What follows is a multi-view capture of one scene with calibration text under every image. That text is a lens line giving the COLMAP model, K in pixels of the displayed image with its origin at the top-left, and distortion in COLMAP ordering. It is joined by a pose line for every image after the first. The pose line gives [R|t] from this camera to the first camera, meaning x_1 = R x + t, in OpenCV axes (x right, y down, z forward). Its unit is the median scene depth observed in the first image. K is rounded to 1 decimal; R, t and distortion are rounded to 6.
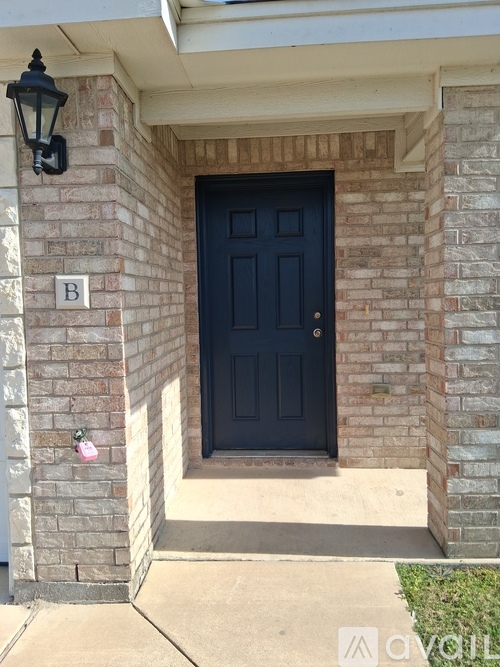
lens RADIAL K [[509.0, 0, 246.3], [0, 509.0, 336.6], [0, 0, 1]] dist [0.034864, -0.009383]
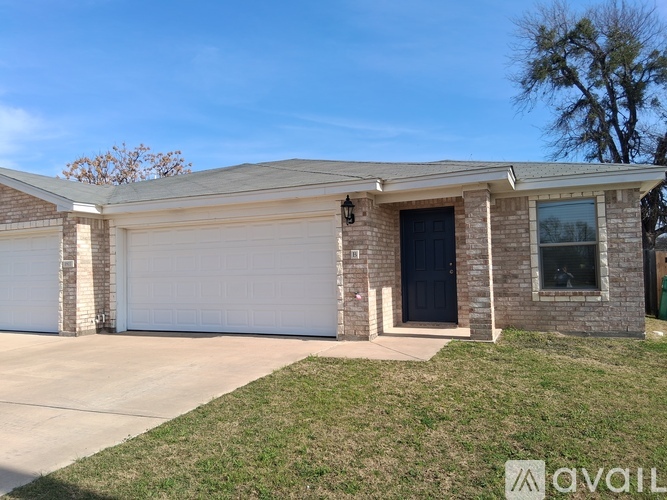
lens RADIAL K [[509.0, 0, 332.5], [0, 509.0, 250.5], [0, 0, 1]] dist [0.034864, -0.009383]
pose [[0.939066, -0.015346, -0.343394, 0.701754], [-0.021012, 0.994572, -0.101907, 0.238376], [0.343094, 0.102913, 0.933646, -2.269673]]
